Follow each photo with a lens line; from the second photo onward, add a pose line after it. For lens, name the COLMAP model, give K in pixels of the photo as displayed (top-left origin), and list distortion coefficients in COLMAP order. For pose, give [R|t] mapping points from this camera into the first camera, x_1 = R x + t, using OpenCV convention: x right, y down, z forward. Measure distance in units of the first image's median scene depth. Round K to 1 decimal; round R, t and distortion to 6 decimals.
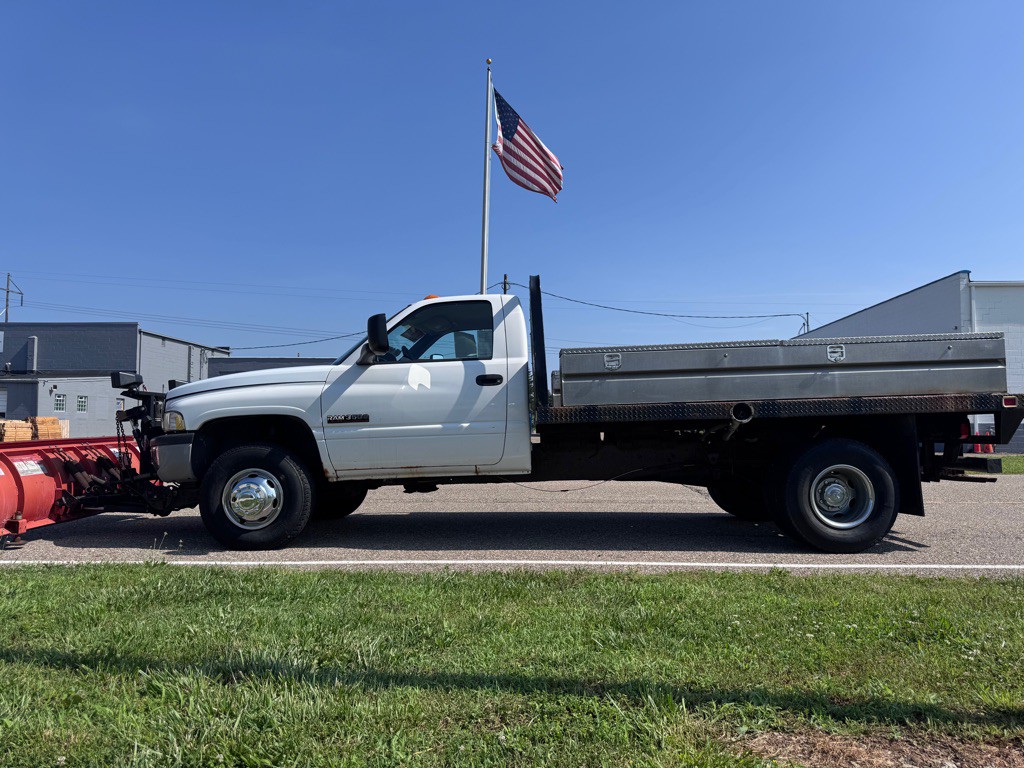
lens RADIAL K [[719.0, 0, 491.2], [0, 719.0, 379.7], [0, 0, 1]] dist [0.024513, -0.016049]
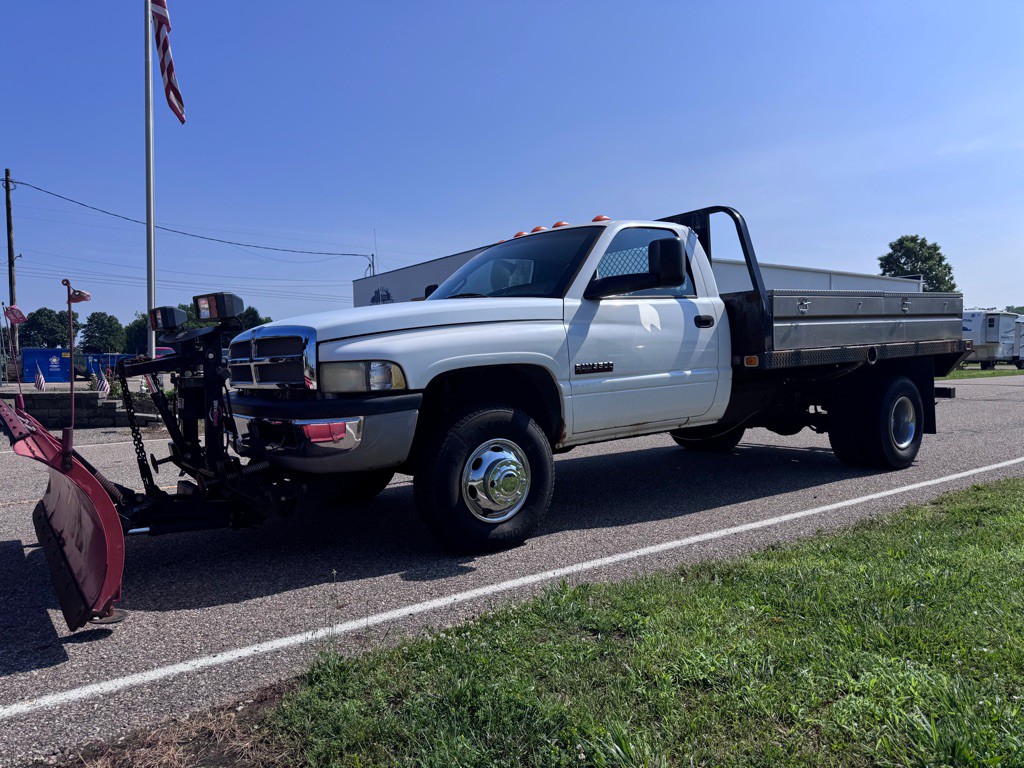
lens RADIAL K [[717.8, 0, 505.2], [0, 717.8, 378.3], [0, 0, 1]] dist [0.045671, -0.057523]
pose [[0.810604, -0.028177, 0.584916, -0.736956], [-0.020194, 0.996903, 0.076010, 0.008015], [-0.585246, -0.073426, 0.807524, 0.418276]]
